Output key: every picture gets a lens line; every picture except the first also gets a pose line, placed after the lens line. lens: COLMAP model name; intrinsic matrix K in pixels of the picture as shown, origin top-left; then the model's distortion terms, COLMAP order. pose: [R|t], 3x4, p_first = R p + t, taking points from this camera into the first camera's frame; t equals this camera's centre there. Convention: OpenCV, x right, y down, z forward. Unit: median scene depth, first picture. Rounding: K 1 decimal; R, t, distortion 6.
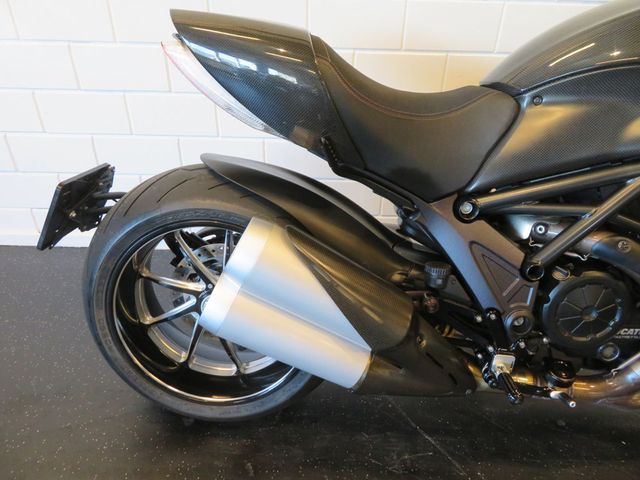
lens RADIAL K [[459.0, 0, 322.2], [0, 459.0, 242.2], [0, 0, 1]] dist [0.003471, 0.003020]
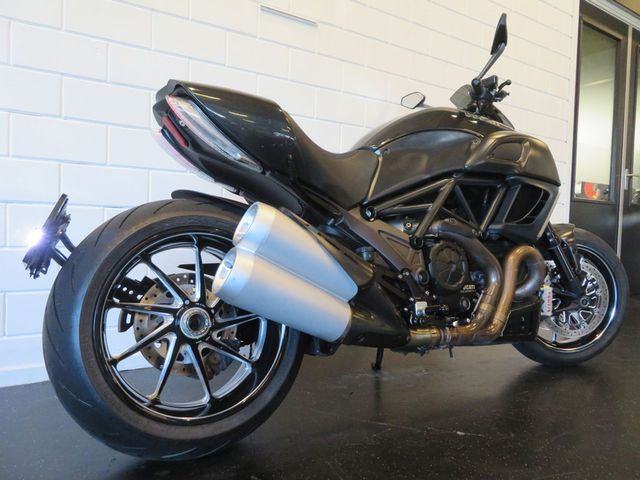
lens RADIAL K [[459.0, 0, 322.2], [0, 459.0, 242.2], [0, 0, 1]] dist [0.003471, 0.003020]
pose [[0.843425, -0.028374, 0.536497, -0.641032], [0.289714, 0.864987, -0.409711, 0.591564], [-0.452438, 0.500992, 0.737772, -0.020333]]
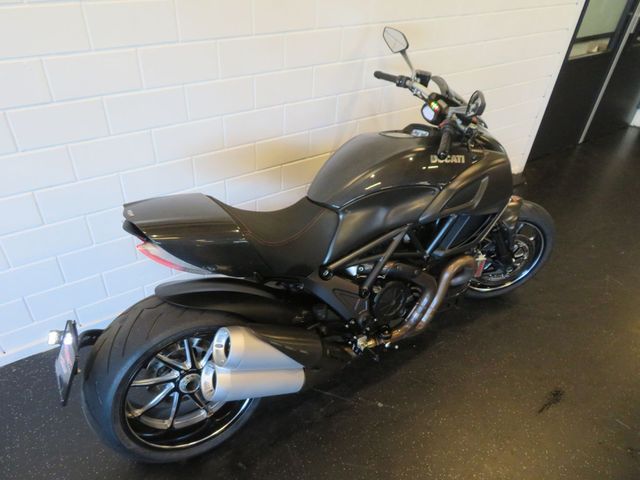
lens RADIAL K [[459.0, 0, 322.2], [0, 459.0, 242.2], [0, 0, 1]] dist [0.003471, 0.003020]
pose [[0.832398, -0.315727, 0.455445, -0.473406], [0.267348, 0.948661, 0.169018, -0.488218], [-0.485426, -0.018927, 0.874073, -0.558221]]
